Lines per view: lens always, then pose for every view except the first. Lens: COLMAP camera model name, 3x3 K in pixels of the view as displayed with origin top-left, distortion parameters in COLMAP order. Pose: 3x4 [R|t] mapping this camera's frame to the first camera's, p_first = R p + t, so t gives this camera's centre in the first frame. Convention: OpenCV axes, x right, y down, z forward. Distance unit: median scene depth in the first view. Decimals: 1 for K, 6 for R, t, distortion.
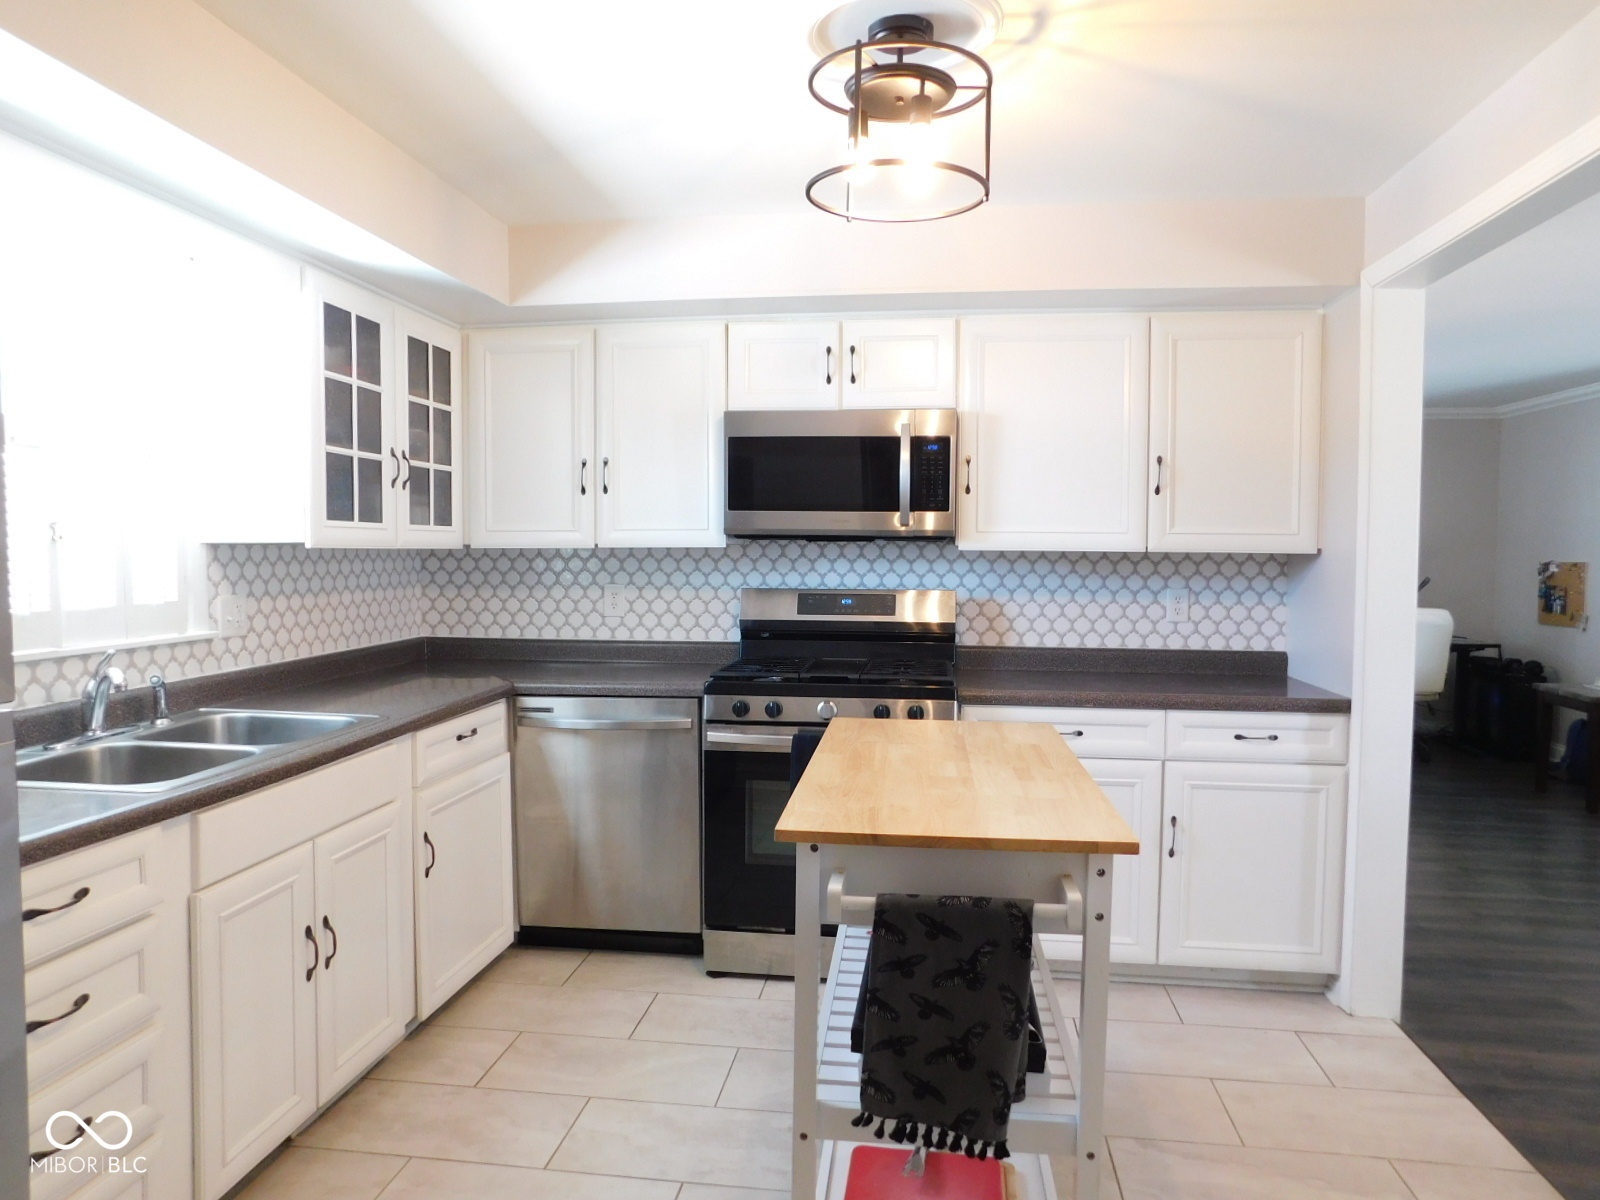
lens RADIAL K [[1064.1, 0, 795.7], [0, 1064.1, 604.2], [0, 0, 1]] dist [-0.069826, 0.040745]
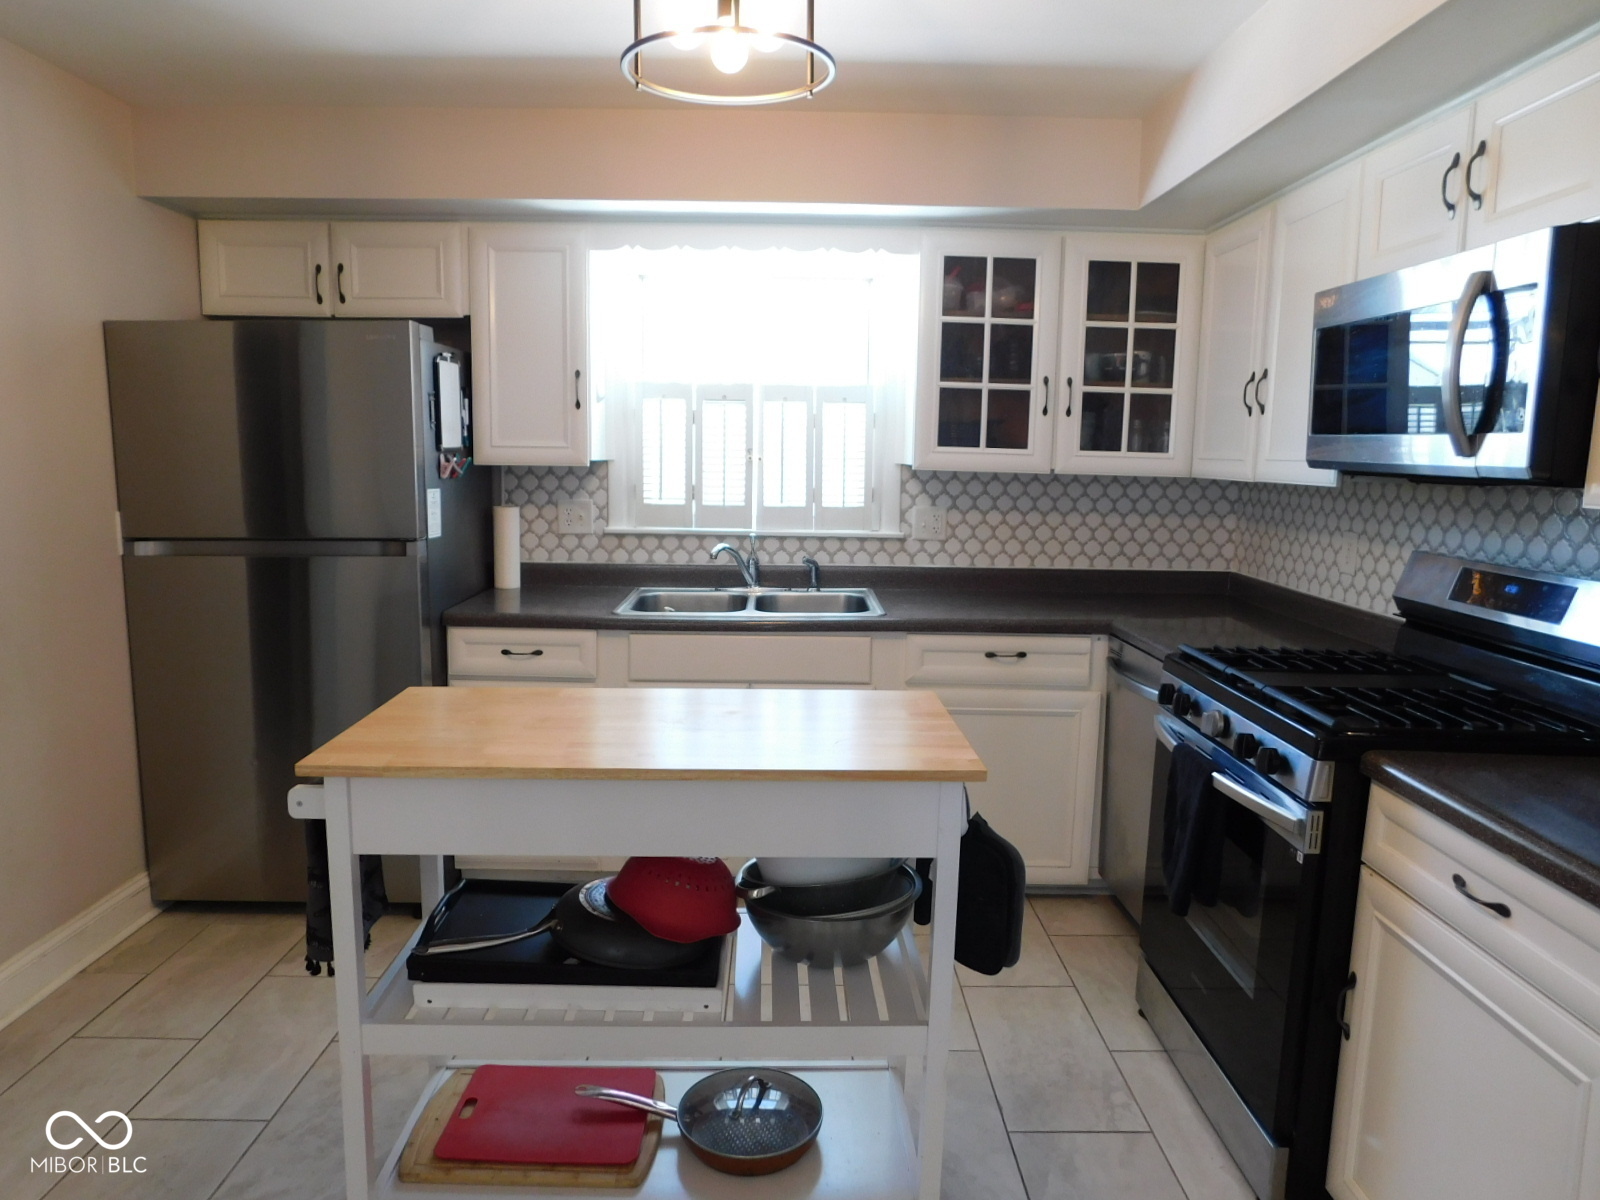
lens RADIAL K [[1060.7, 0, 803.3], [0, 1060.7, 605.4], [0, 0, 1]] dist [-0.075035, 0.068710]
pose [[0.153068, 0.146583, -0.977284, 0.682495], [-0.071916, 0.987968, 0.136921, -0.053620], [0.985595, 0.049325, 0.161768, 0.648084]]
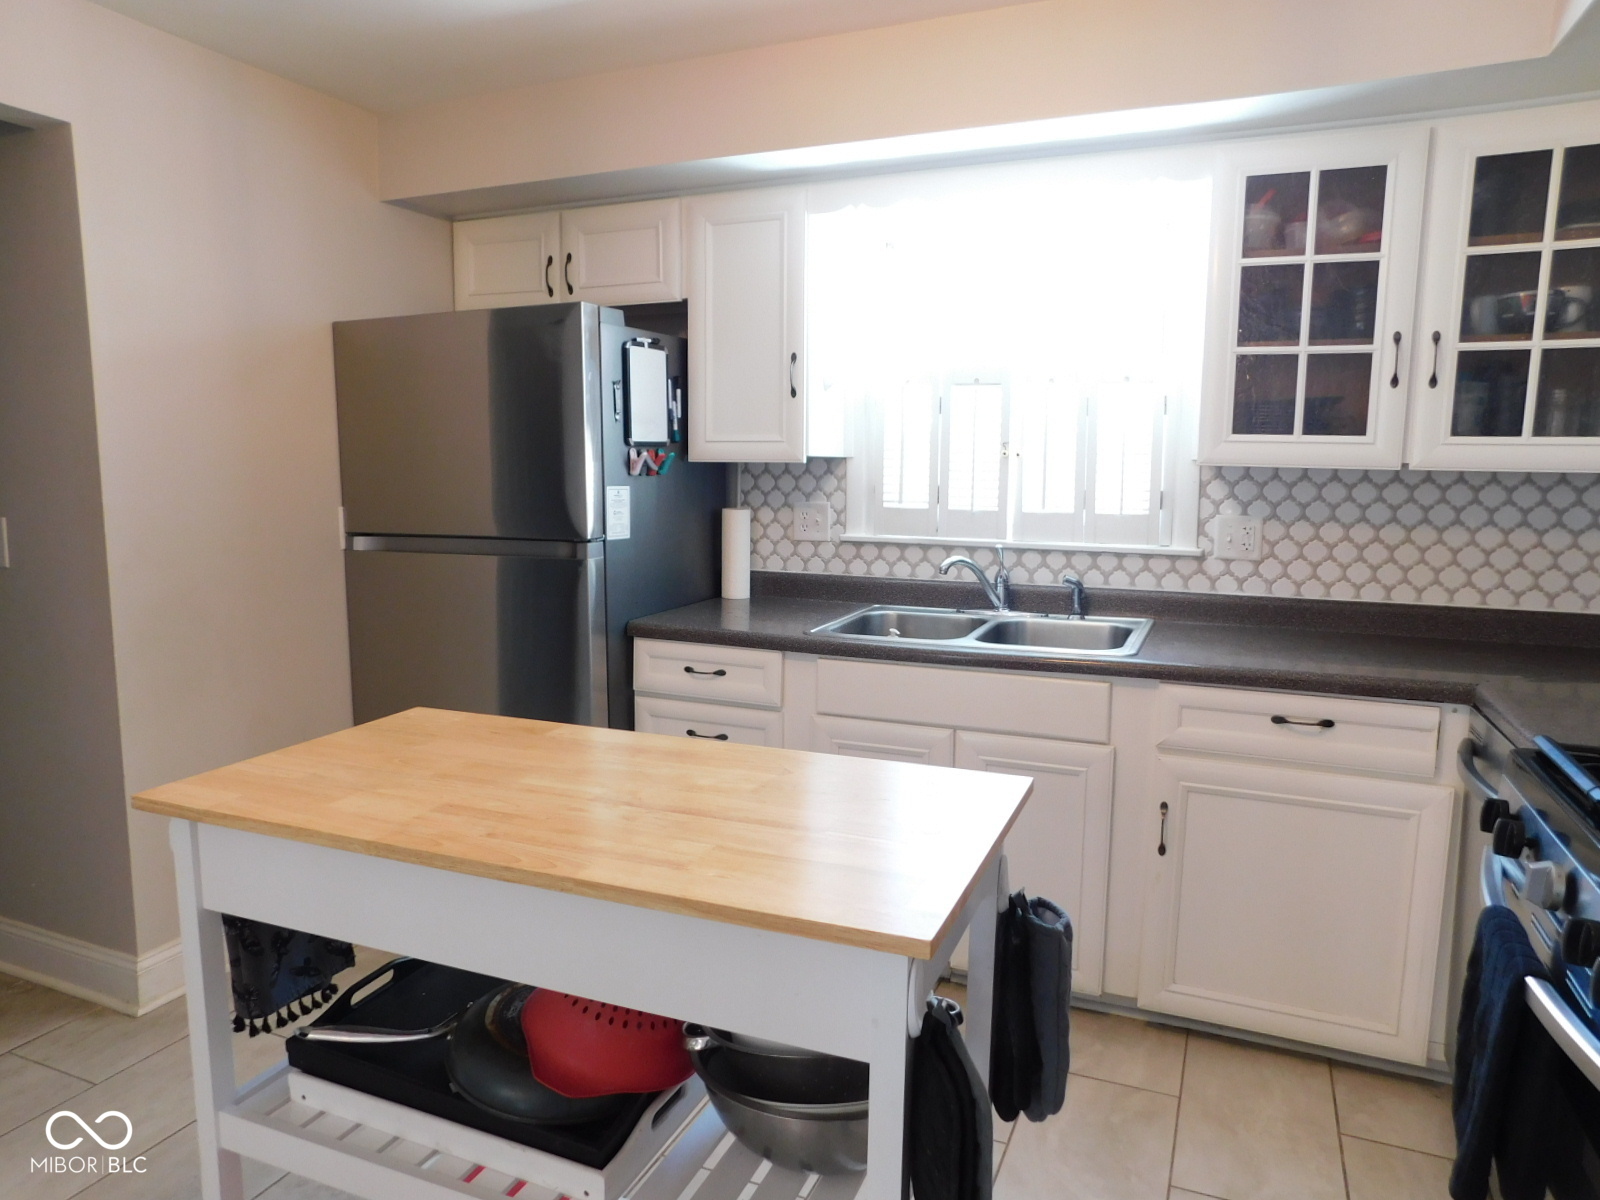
lens RADIAL K [[1060.7, 0, 803.3], [0, 1060.7, 605.4], [0, 0, 1]] dist [-0.075035, 0.068710]
pose [[-0.262635, 0.129632, -0.956148, 0.481007], [-0.061794, 0.986640, 0.150740, -0.046882], [0.962914, 0.098674, -0.251116, 0.859440]]
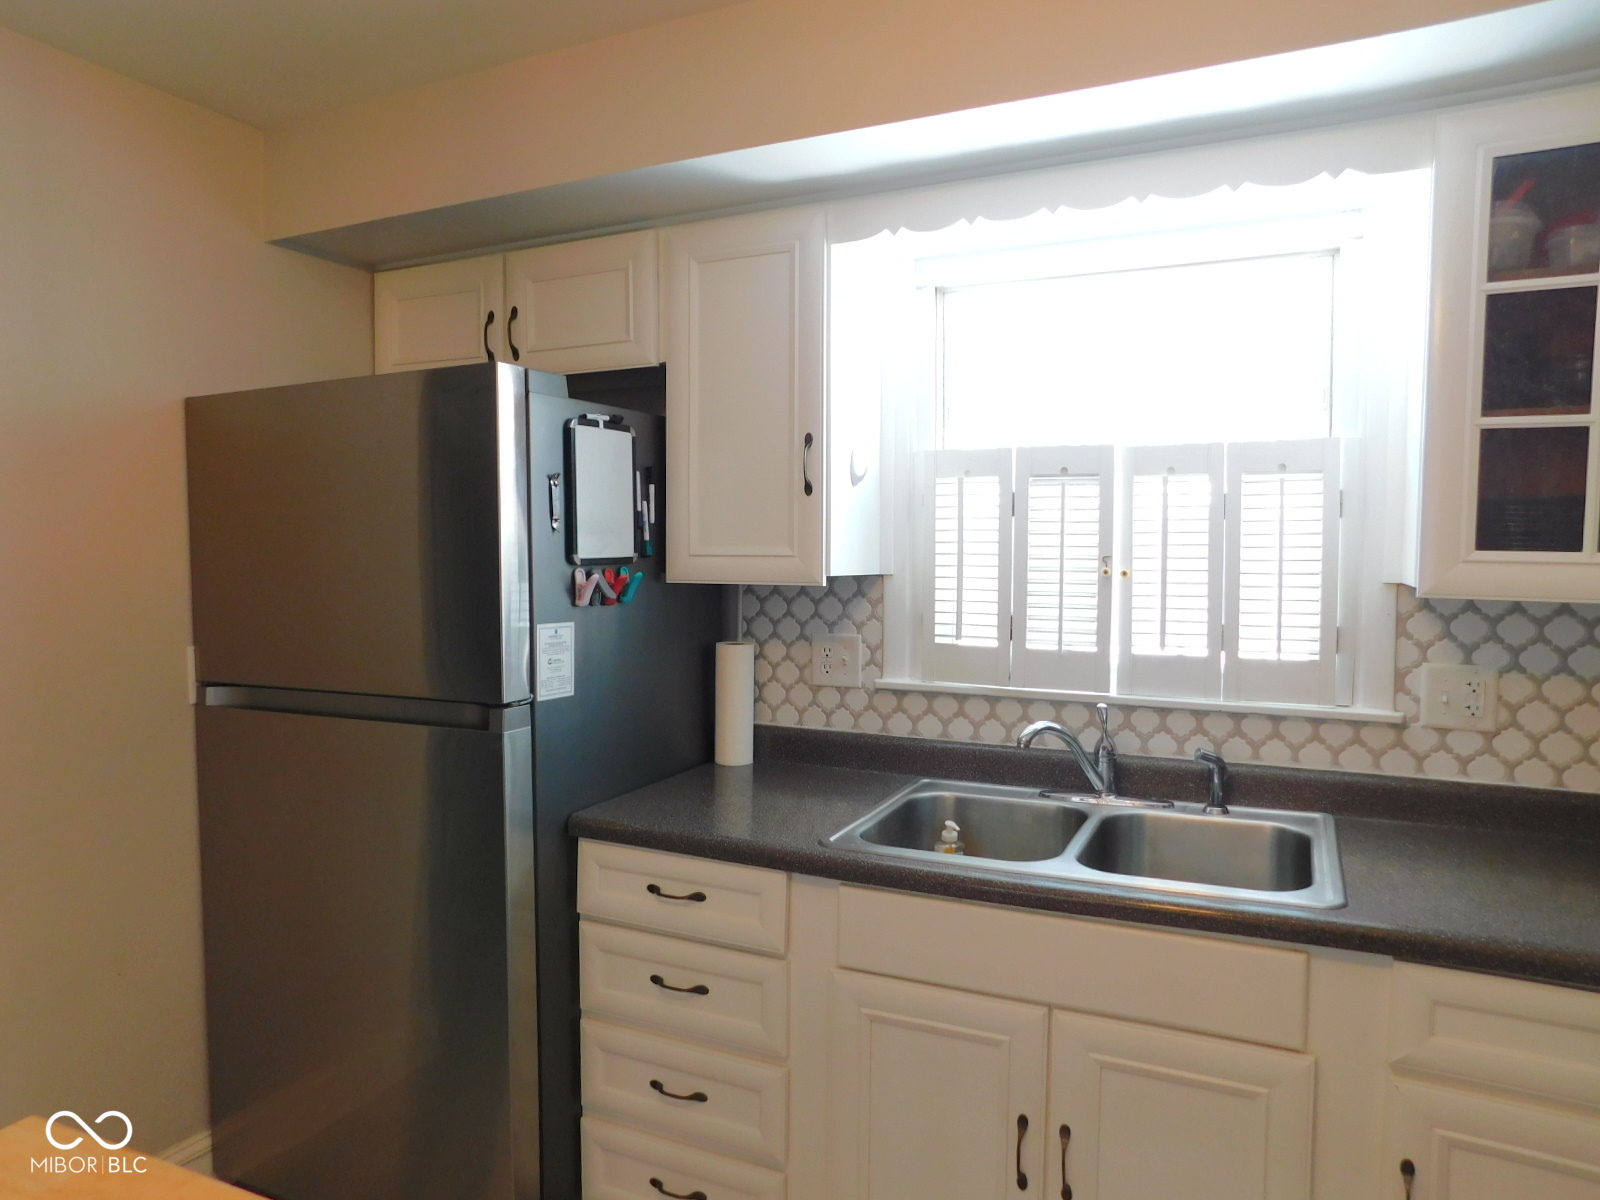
lens RADIAL K [[1060.7, 0, 803.3], [0, 1060.7, 605.4], [0, 0, 1]] dist [-0.075035, 0.068710]
pose [[-0.301025, 0.052419, -0.952174, 0.191238], [-0.058820, 0.995566, 0.073404, -0.067969], [0.951801, 0.078103, -0.296607, 0.795739]]
